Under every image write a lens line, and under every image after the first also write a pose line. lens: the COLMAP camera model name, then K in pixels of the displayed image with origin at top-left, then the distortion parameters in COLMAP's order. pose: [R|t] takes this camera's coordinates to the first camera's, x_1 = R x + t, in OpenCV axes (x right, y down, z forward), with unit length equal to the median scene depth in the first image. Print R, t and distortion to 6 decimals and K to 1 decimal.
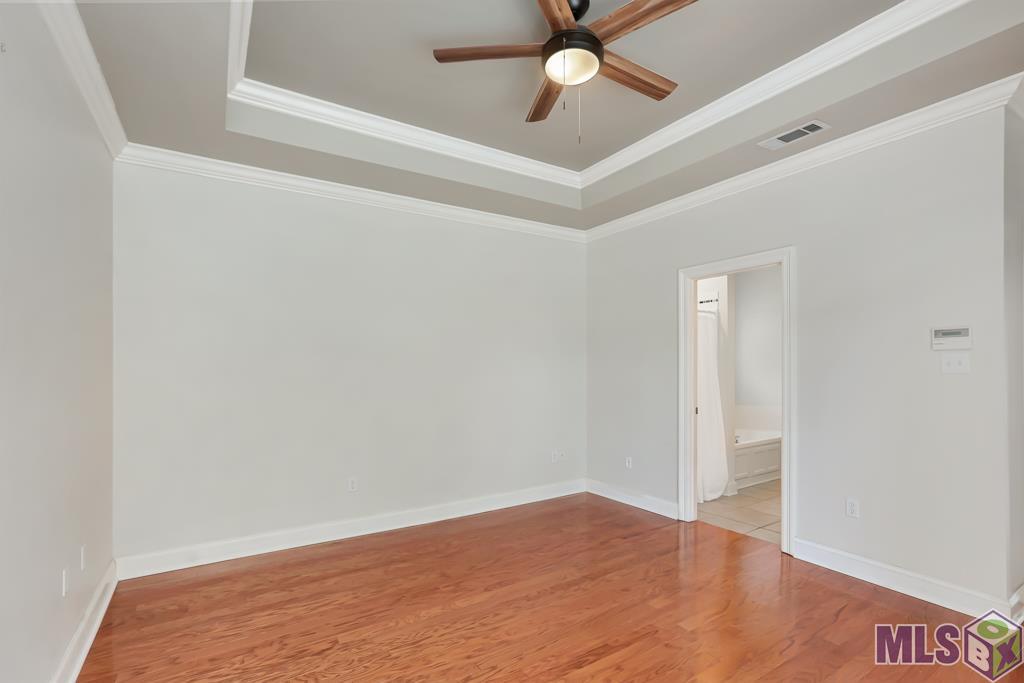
lens RADIAL K [[470.1, 0, 499.6], [0, 470.1, 365.8], [0, 0, 1]] dist [-0.023182, 0.000277]
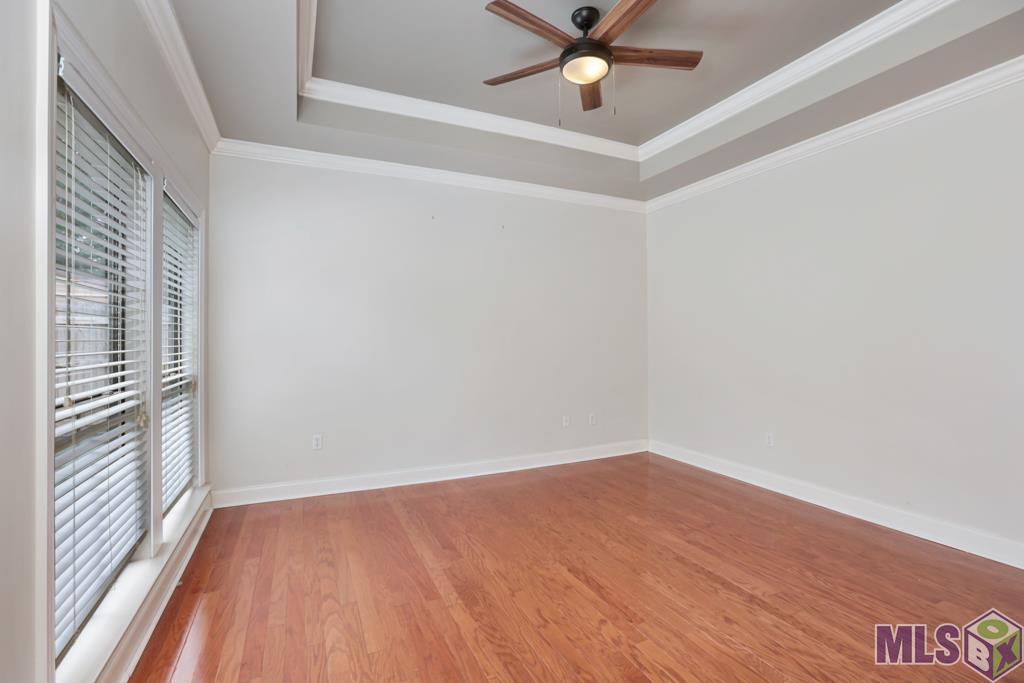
lens RADIAL K [[467.0, 0, 508.9], [0, 467.0, 335.8], [0, 0, 1]] dist [-0.029607, 0.000696]
pose [[-0.140807, -0.003004, -0.990033, 0.989305], [0.009116, 0.999949, -0.004330, 0.028425], [0.989995, -0.009635, -0.140772, 0.725313]]
